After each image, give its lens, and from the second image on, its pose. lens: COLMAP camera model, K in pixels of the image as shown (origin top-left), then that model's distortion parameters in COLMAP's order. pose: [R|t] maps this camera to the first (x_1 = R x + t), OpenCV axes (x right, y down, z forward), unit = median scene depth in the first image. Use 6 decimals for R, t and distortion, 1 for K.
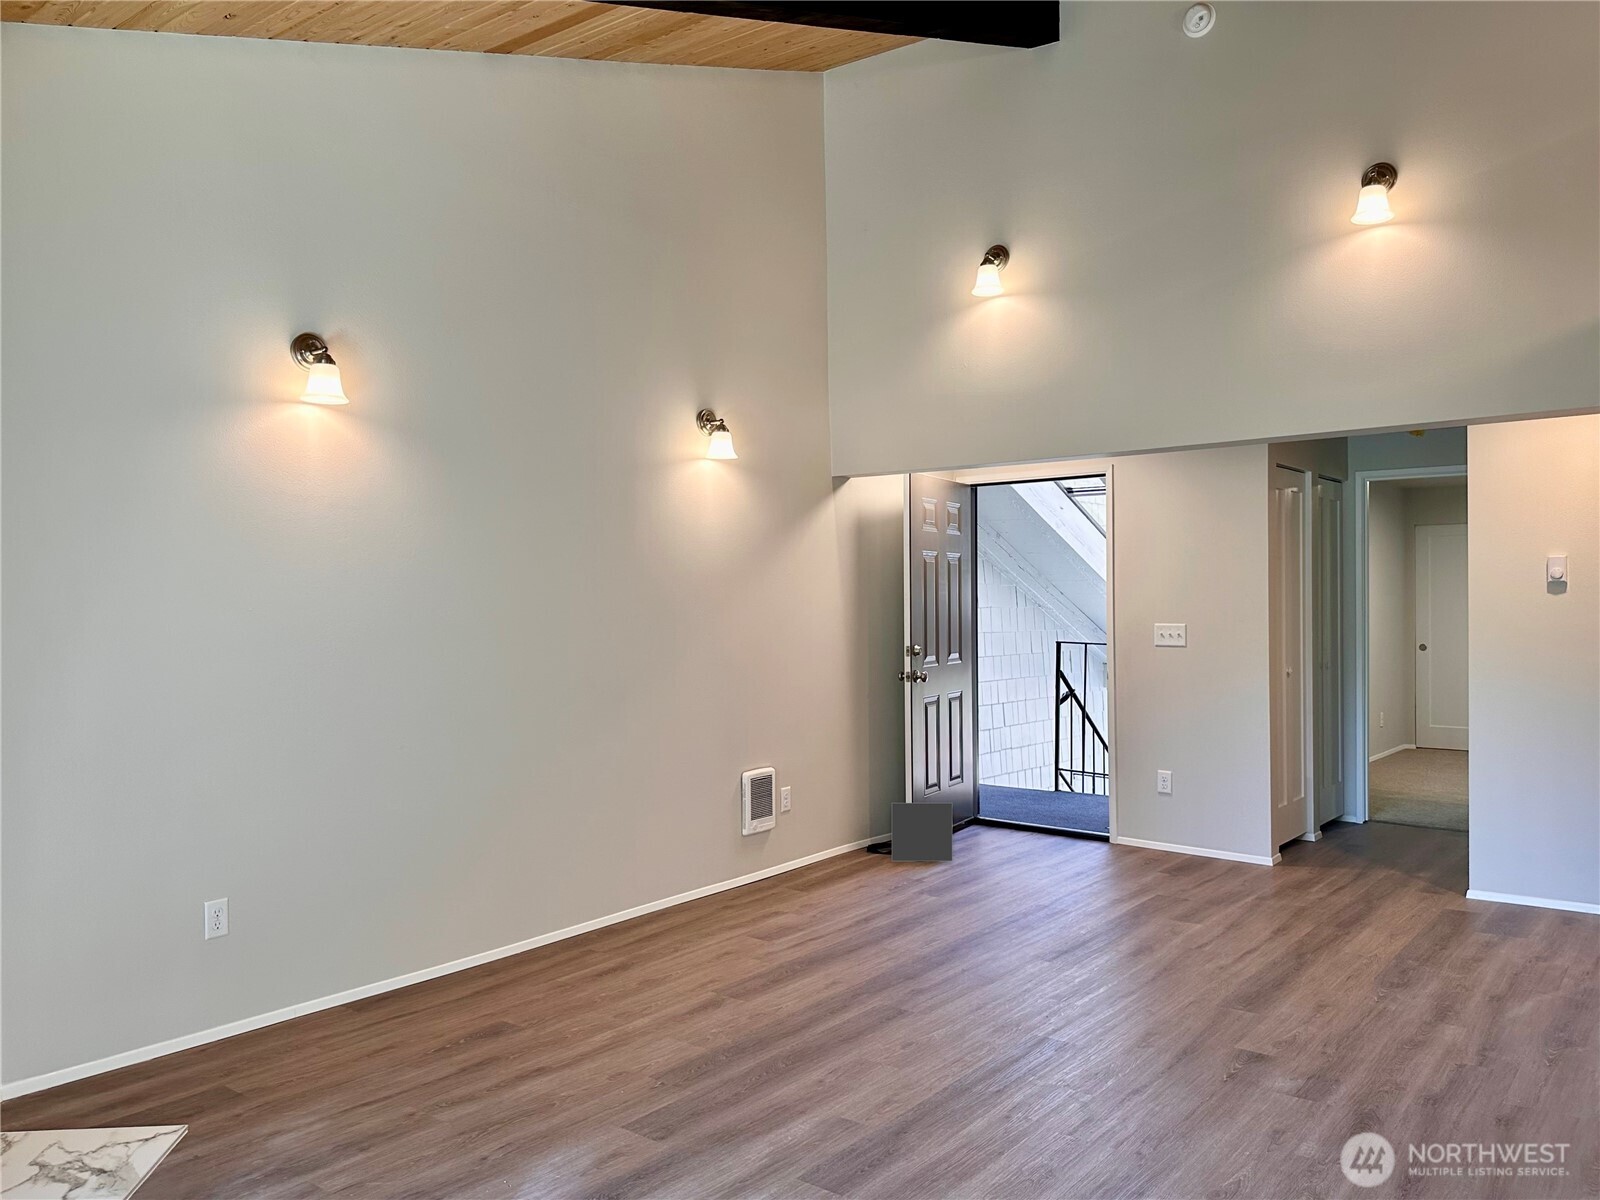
lens RADIAL K [[1226.3, 0, 801.2], [0, 1226.3, 599.6], [0, 0, 1]] dist [-0.000070, -0.000142]
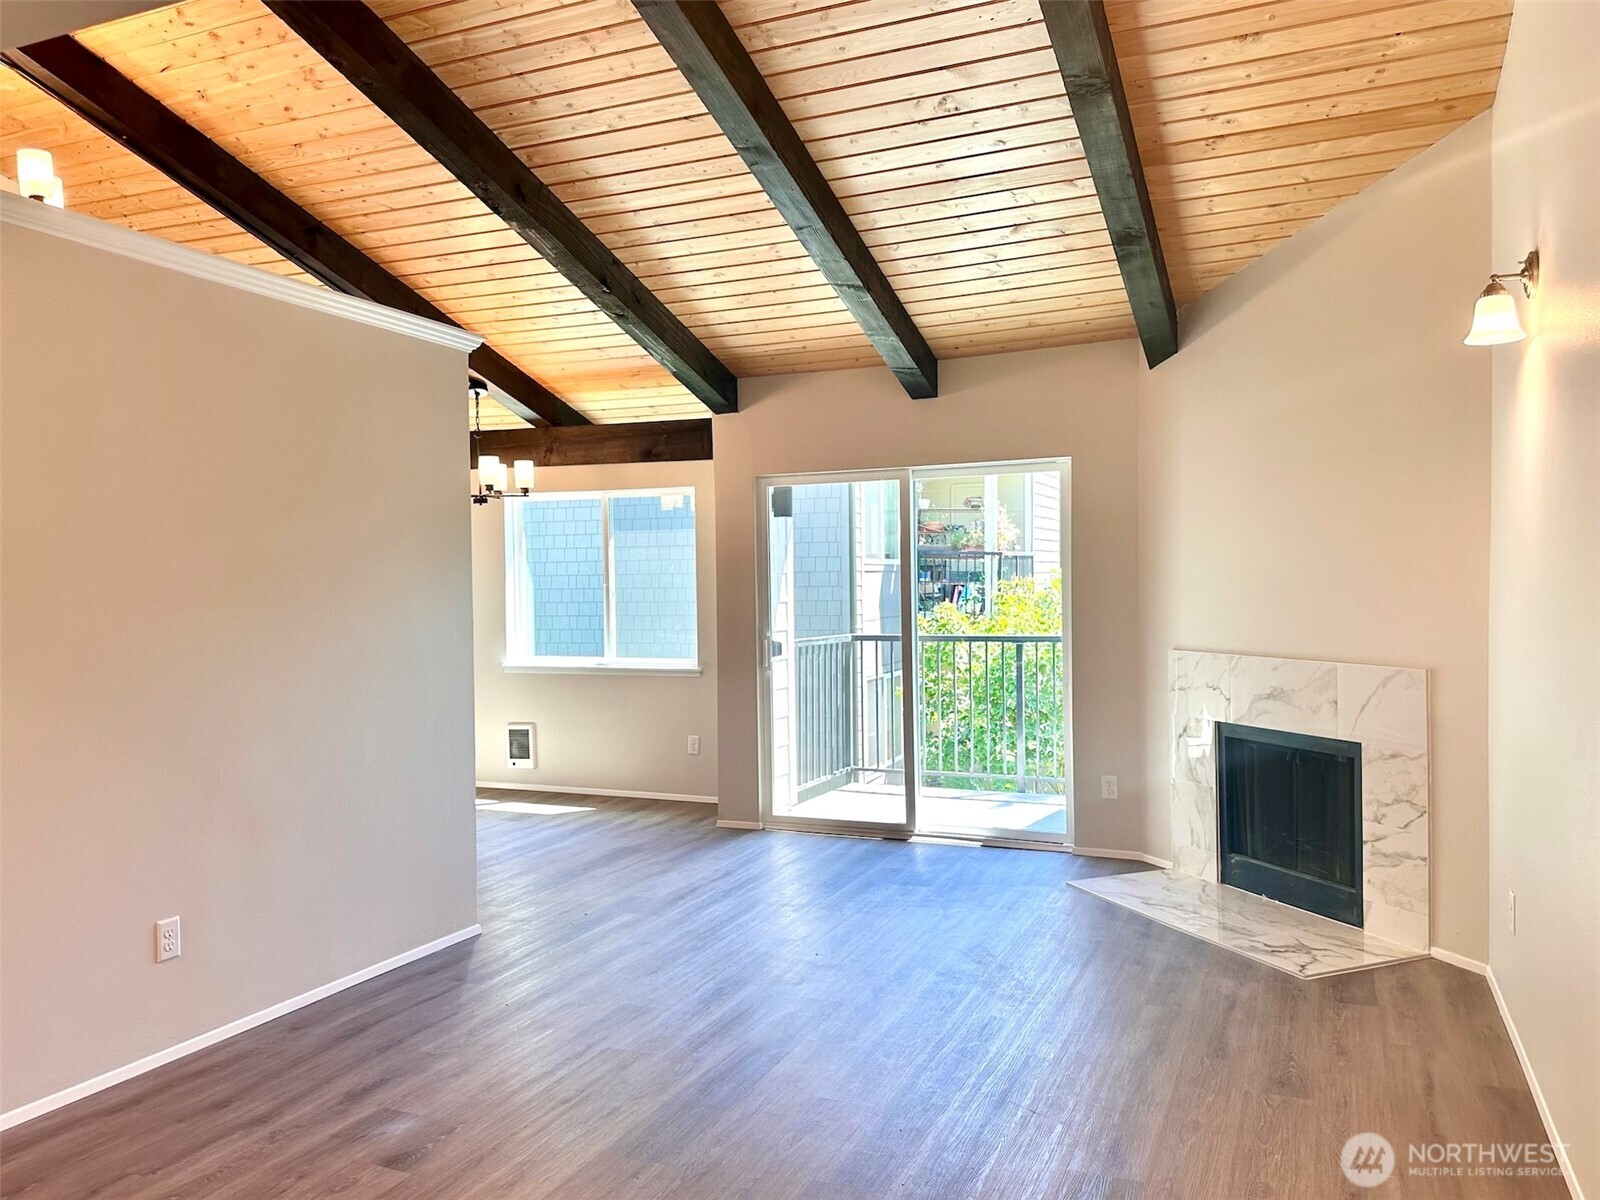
lens RADIAL K [[1226.3, 0, 798.8], [0, 1226.3, 597.3], [0, 0, 1]] dist [-0.000070, -0.000142]
pose [[-0.966557, 0.020962, -0.255594, 0.336424], [0.017705, 0.999730, 0.015036, -0.010065], [0.255841, 0.010008, -0.966667, 1.994570]]
